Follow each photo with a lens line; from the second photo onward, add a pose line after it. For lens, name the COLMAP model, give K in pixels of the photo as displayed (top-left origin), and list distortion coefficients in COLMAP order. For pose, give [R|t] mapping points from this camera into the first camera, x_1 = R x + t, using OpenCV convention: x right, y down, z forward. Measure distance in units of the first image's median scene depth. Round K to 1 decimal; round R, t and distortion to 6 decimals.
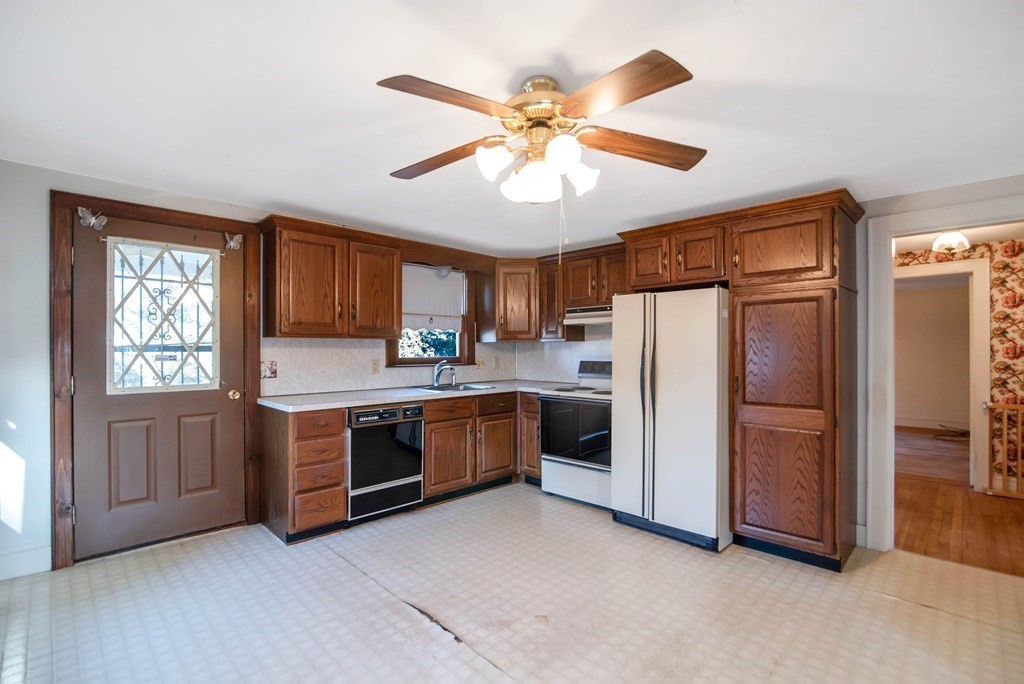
lens RADIAL K [[474.7, 0, 515.5], [0, 474.7, 345.5], [0, 0, 1]] dist [-0.020254, 0.002220]
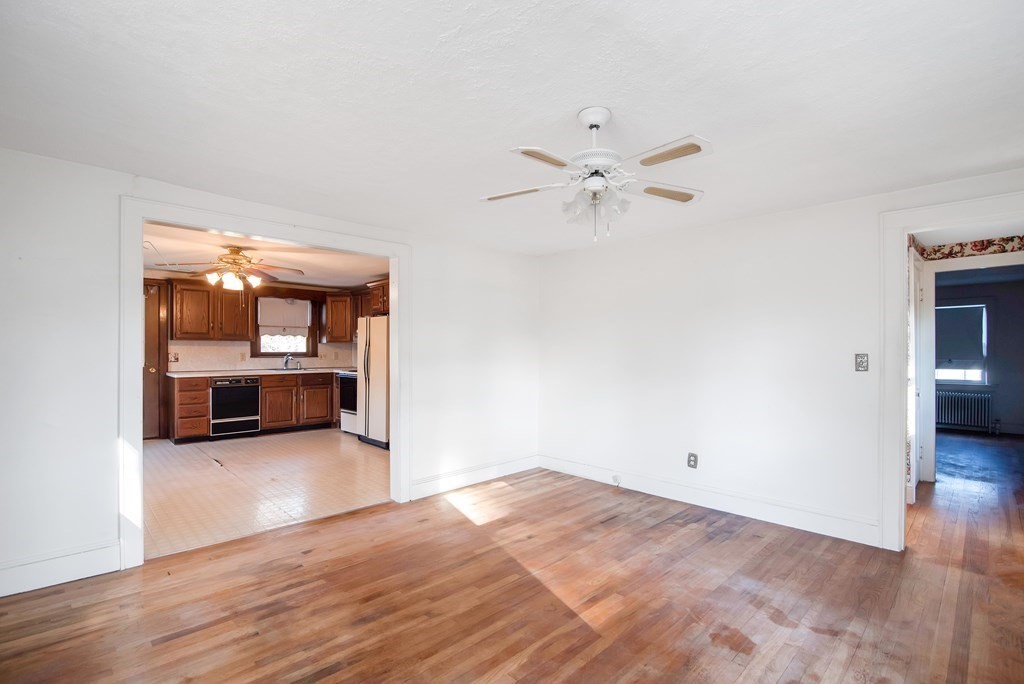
lens RADIAL K [[474.7, 0, 508.7], [0, 474.7, 346.1], [0, 0, 1]] dist [-0.020254, 0.002220]
pose [[0.999853, 0.001327, -0.017090, 0.809558], [-0.001366, 0.999997, -0.002262, 0.008538], [0.017087, 0.002285, 0.999851, -0.810913]]
